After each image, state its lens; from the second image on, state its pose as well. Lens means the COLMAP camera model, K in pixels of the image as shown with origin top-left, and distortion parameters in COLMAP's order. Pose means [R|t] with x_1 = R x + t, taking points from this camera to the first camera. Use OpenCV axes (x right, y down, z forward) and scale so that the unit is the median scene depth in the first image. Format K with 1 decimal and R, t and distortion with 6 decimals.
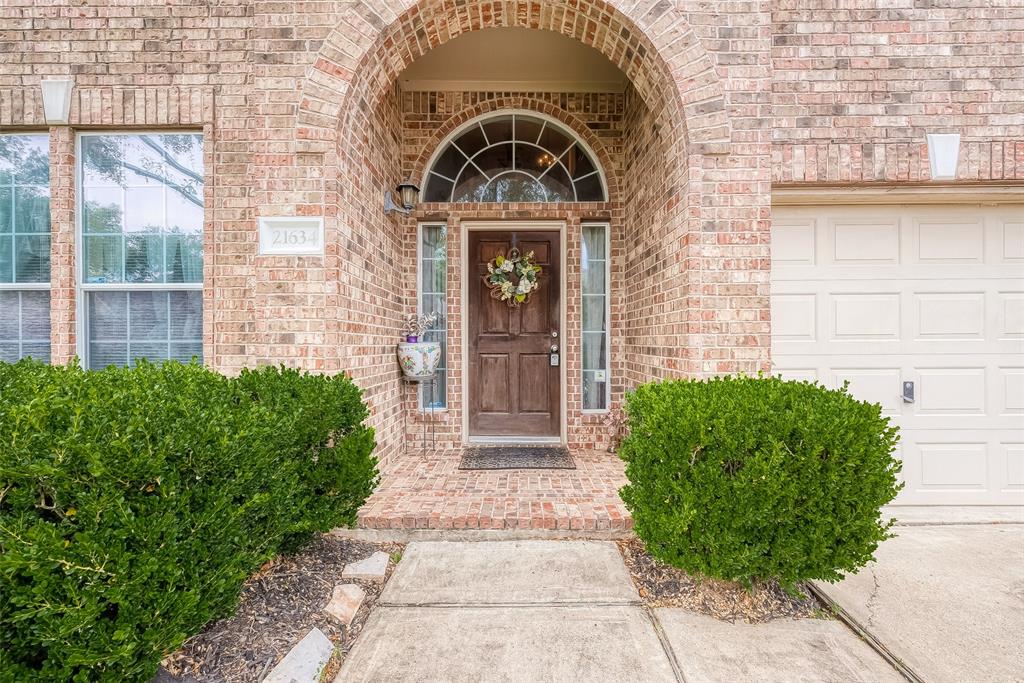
lens RADIAL K [[455.9, 0, 512.0], [0, 455.9, 341.5], [0, 0, 1]] dist [-0.000274, -0.000050]
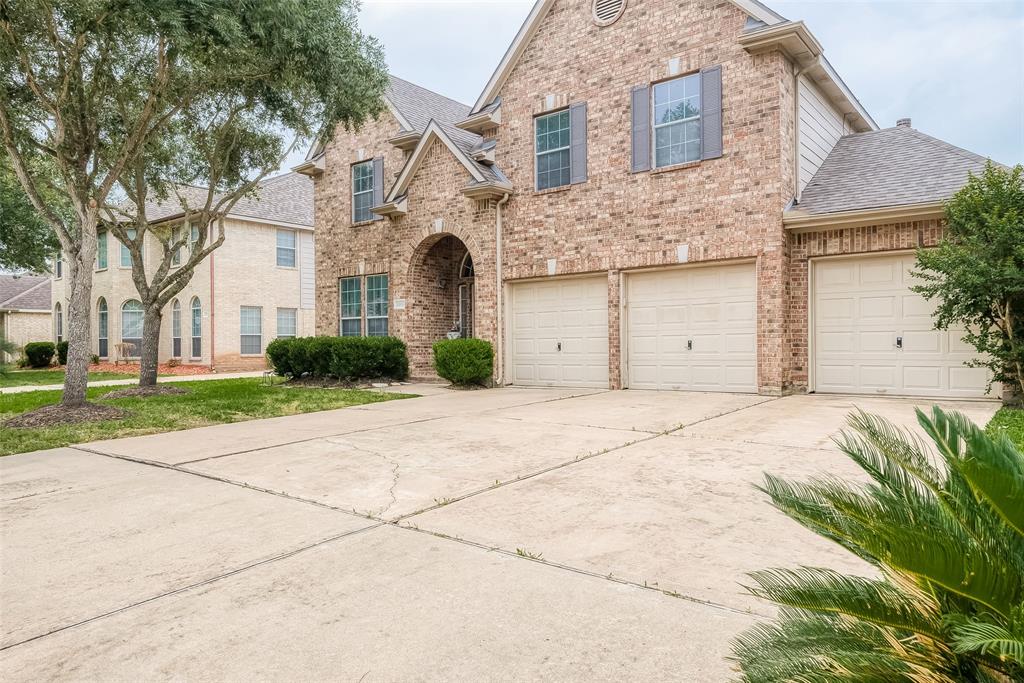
lens RADIAL K [[658.6, 0, 512.0], [0, 658.6, 341.5], [0, 0, 1]] dist [0.000112, 0.000003]
pose [[0.788104, -0.005226, -0.615520, 3.409246], [0.007277, 0.999973, 0.000828, 0.081341], [0.615499, -0.005132, 0.788121, -2.593284]]
